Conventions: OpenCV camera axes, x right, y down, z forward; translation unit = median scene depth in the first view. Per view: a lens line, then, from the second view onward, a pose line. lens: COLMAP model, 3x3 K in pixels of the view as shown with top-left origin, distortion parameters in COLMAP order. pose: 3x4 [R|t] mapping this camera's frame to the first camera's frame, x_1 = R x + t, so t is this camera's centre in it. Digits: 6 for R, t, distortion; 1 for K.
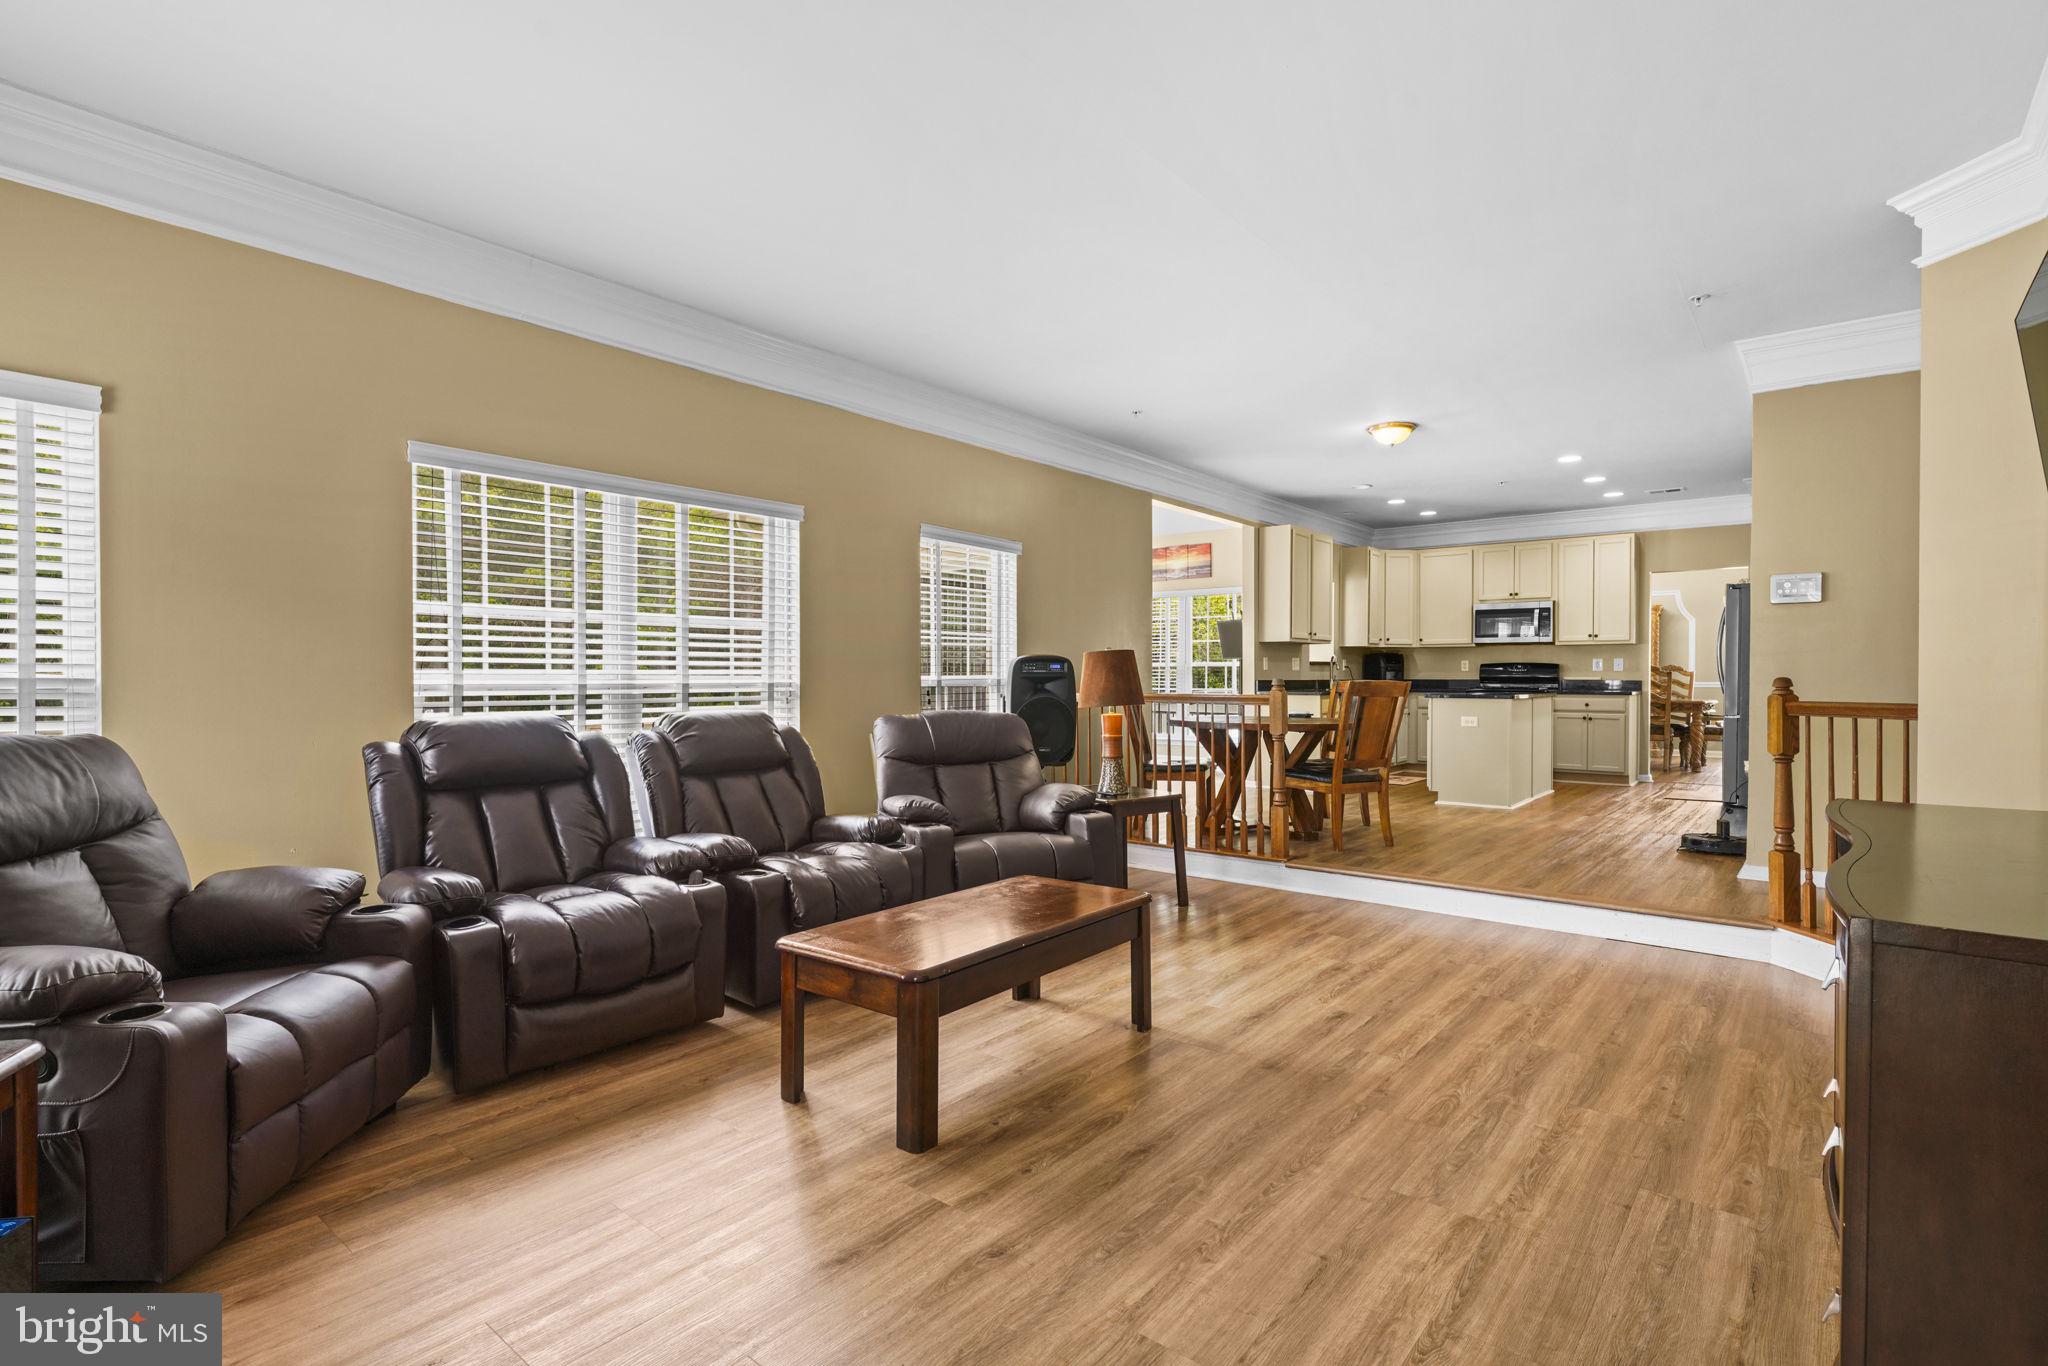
lens RADIAL K [[1005.2, 0, 1032.8], [0, 1005.2, 681.9], [0, 0, 1]] dist [-0.001169, -0.000326]
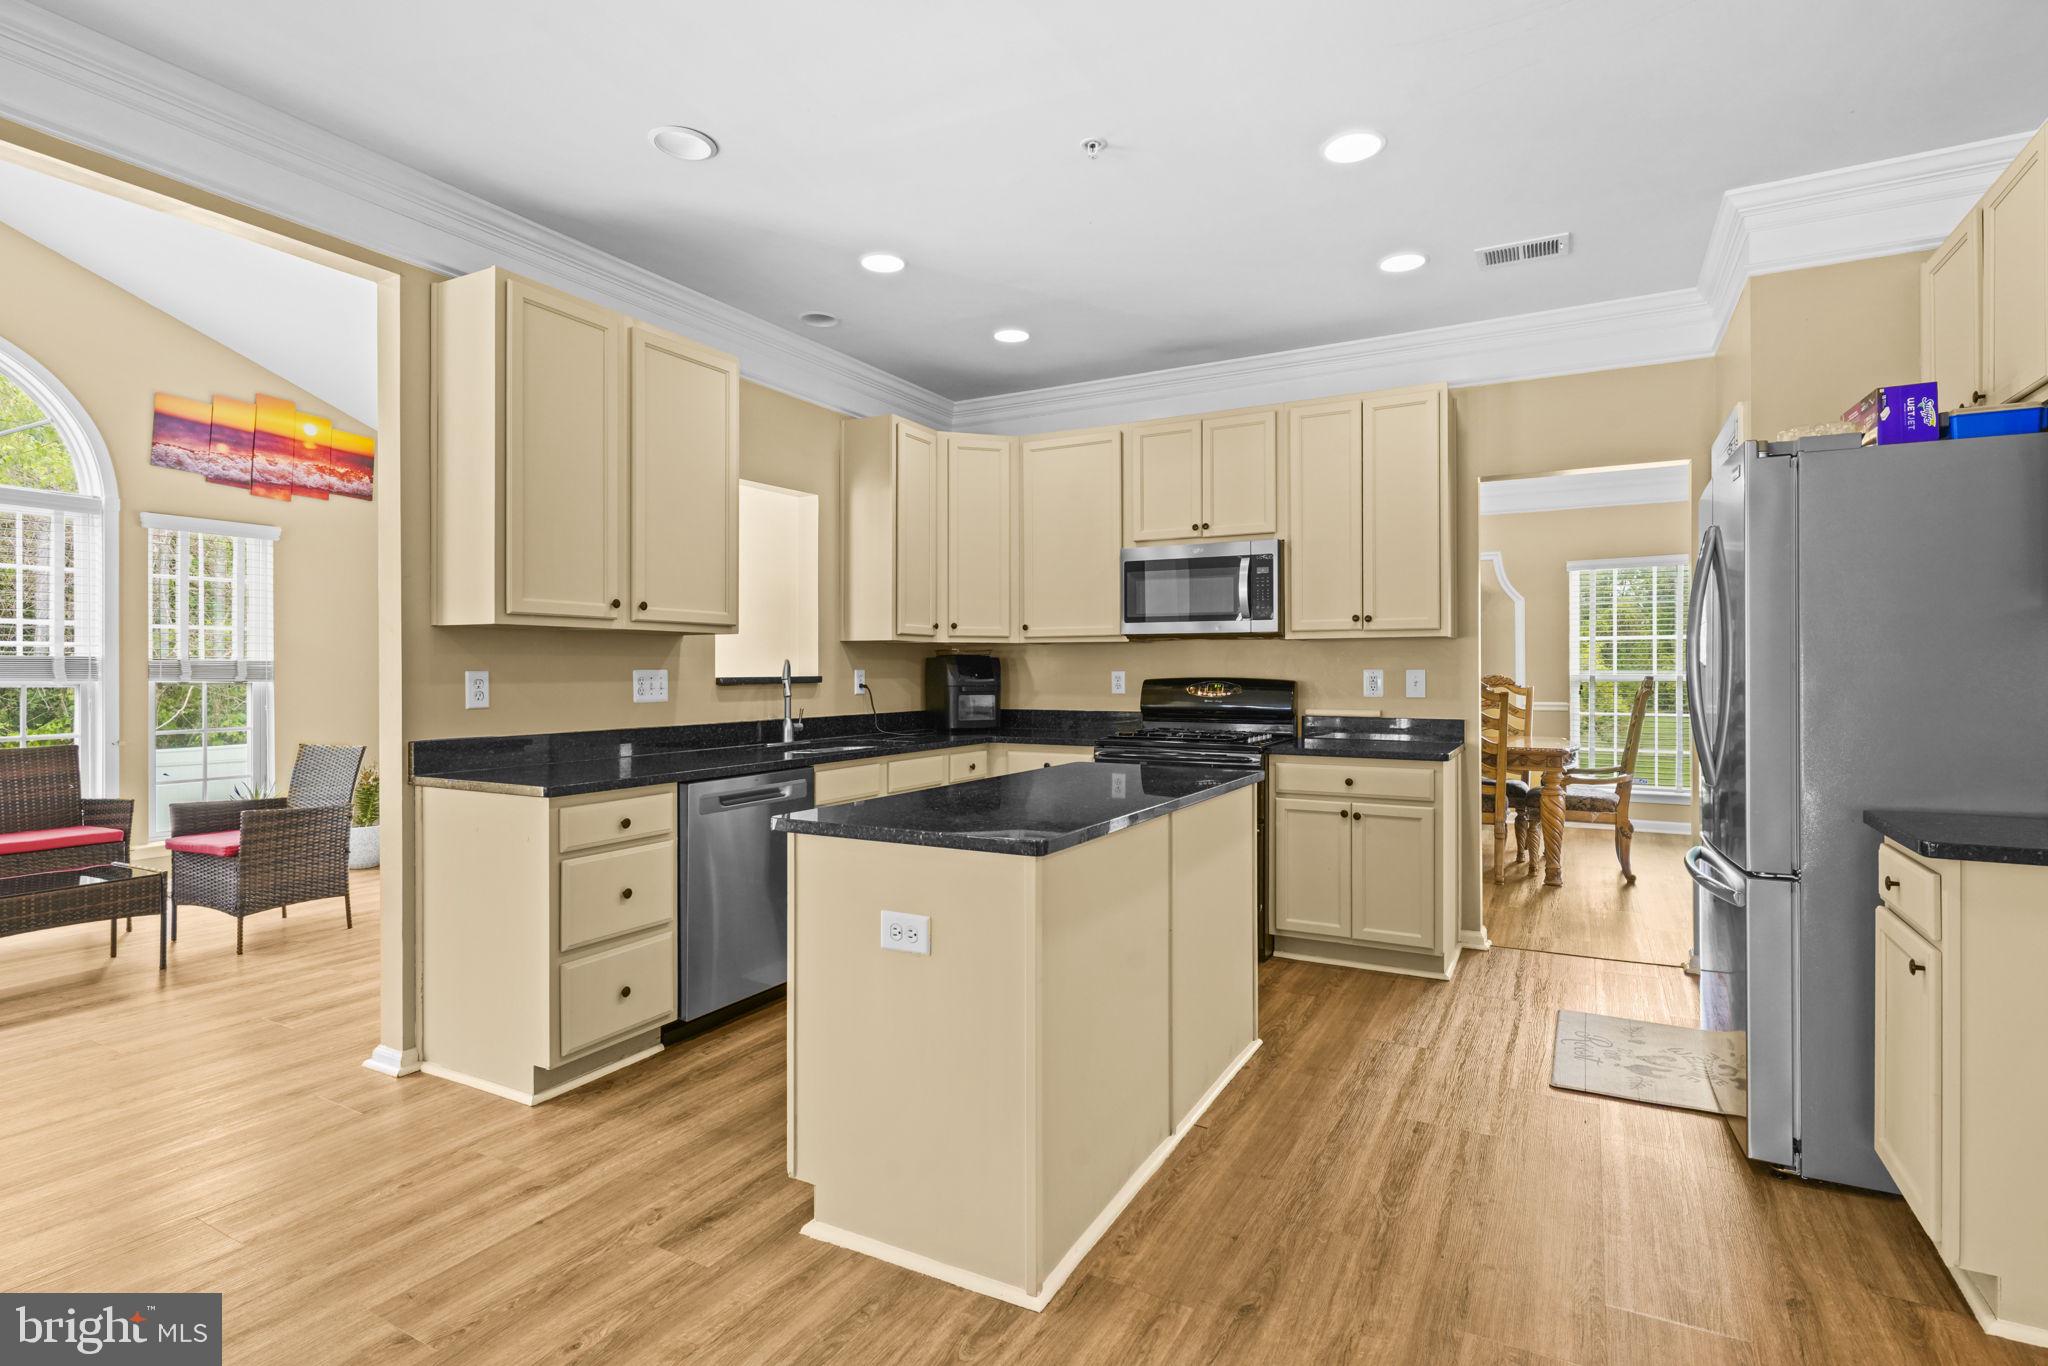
lens RADIAL K [[1001.8, 0, 1041.9], [0, 1001.8, 651.9], [0, 0, 1]] dist [0.001824, -0.000069]
pose [[0.983324, 0.000615, 0.181863, 0.326117], [0.003786, 0.999708, -0.023852, -0.020337], [-0.181824, 0.024143, 0.983035, 0.570335]]
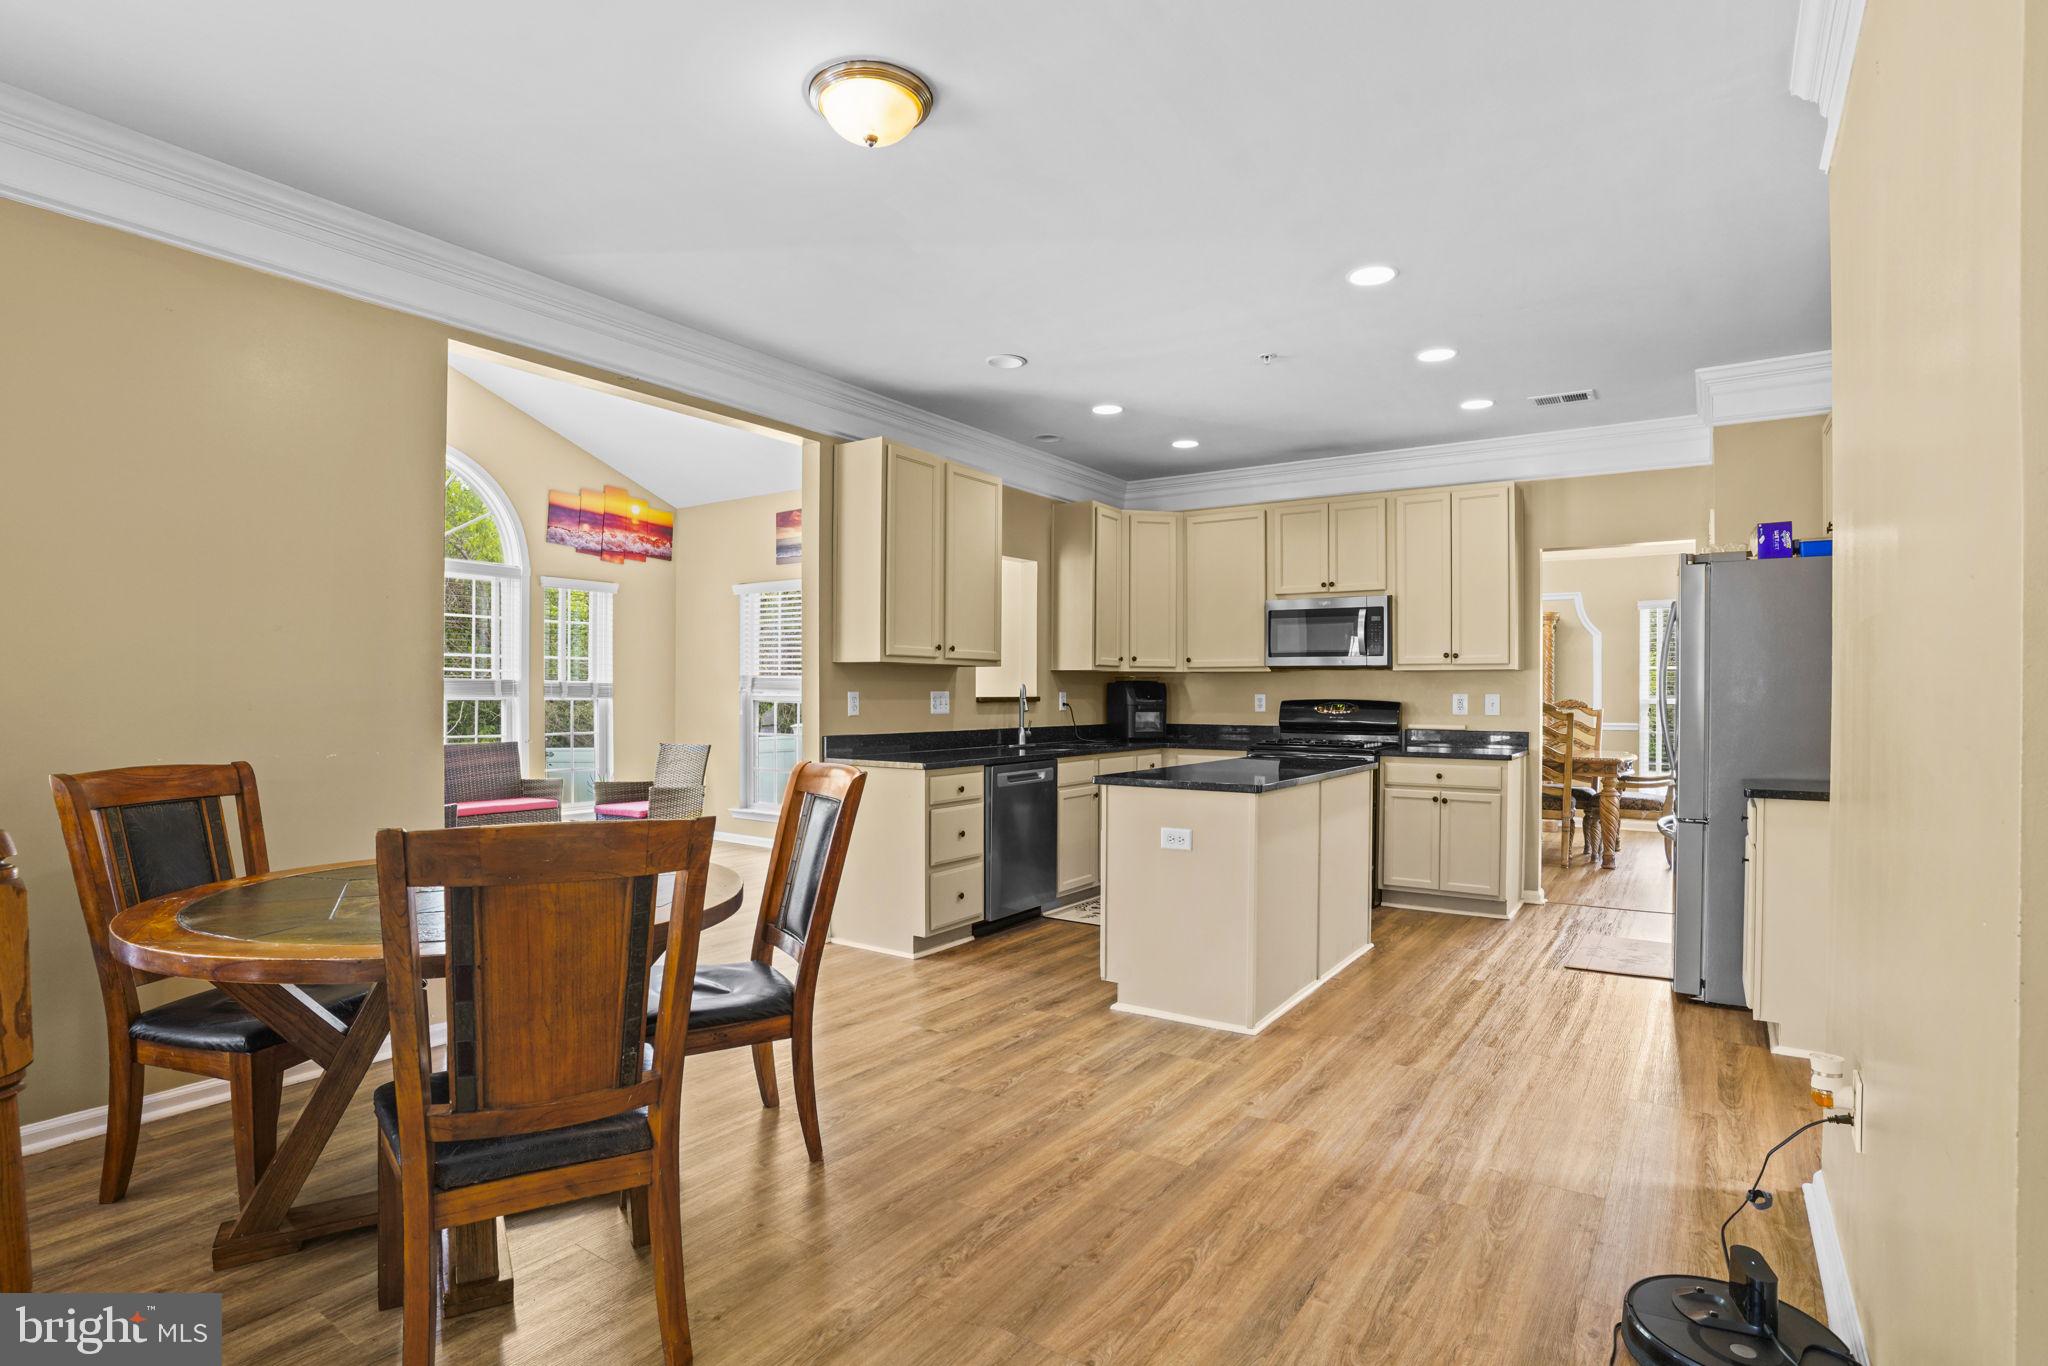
lens RADIAL K [[1031.5, 0, 1024.0], [0, 1031.5, 683.0], [0, 0, 1]] dist [-0.093674, 0.051153]
pose [[0.997101, 0.003496, 0.076010, 0.253749], [-0.002299, 0.999872, -0.015820, -0.019003], [-0.076056, 0.015599, 0.996982, 0.411505]]
